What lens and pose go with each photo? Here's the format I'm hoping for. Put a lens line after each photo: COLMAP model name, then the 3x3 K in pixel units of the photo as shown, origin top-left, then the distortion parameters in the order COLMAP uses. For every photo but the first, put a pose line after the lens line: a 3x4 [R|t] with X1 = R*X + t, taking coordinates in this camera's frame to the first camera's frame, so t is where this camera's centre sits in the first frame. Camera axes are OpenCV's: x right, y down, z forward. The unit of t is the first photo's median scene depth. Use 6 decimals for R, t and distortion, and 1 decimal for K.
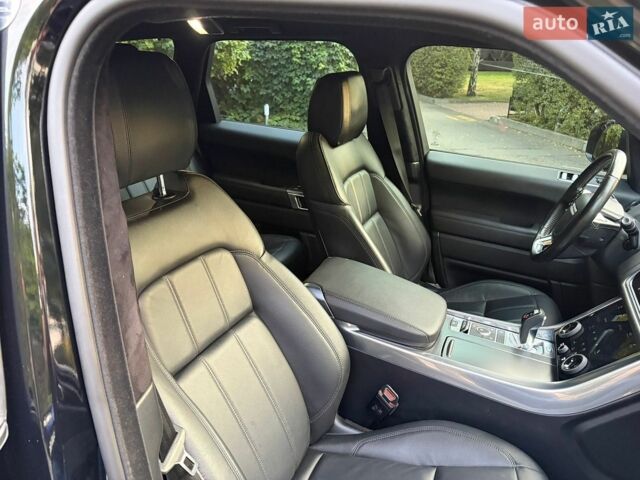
lens RADIAL K [[496.4, 0, 320.0], [0, 496.4, 240.0], [0, 0, 1]] dist [0.053623, -0.052253]
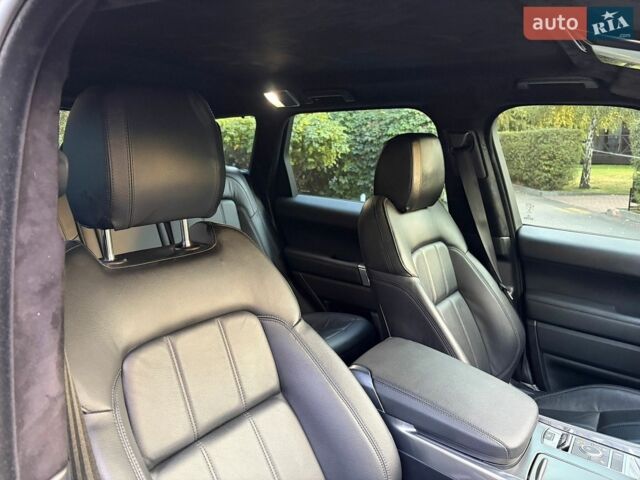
lens RADIAL K [[496.4, 0, 320.0], [0, 496.4, 240.0], [0, 0, 1]] dist [0.053623, -0.052253]
pose [[0.979339, 0.023155, -0.200894, 0.057597], [-0.059746, 0.982206, -0.178050, 0.024992], [0.193197, 0.186374, 0.963296, 0.114669]]
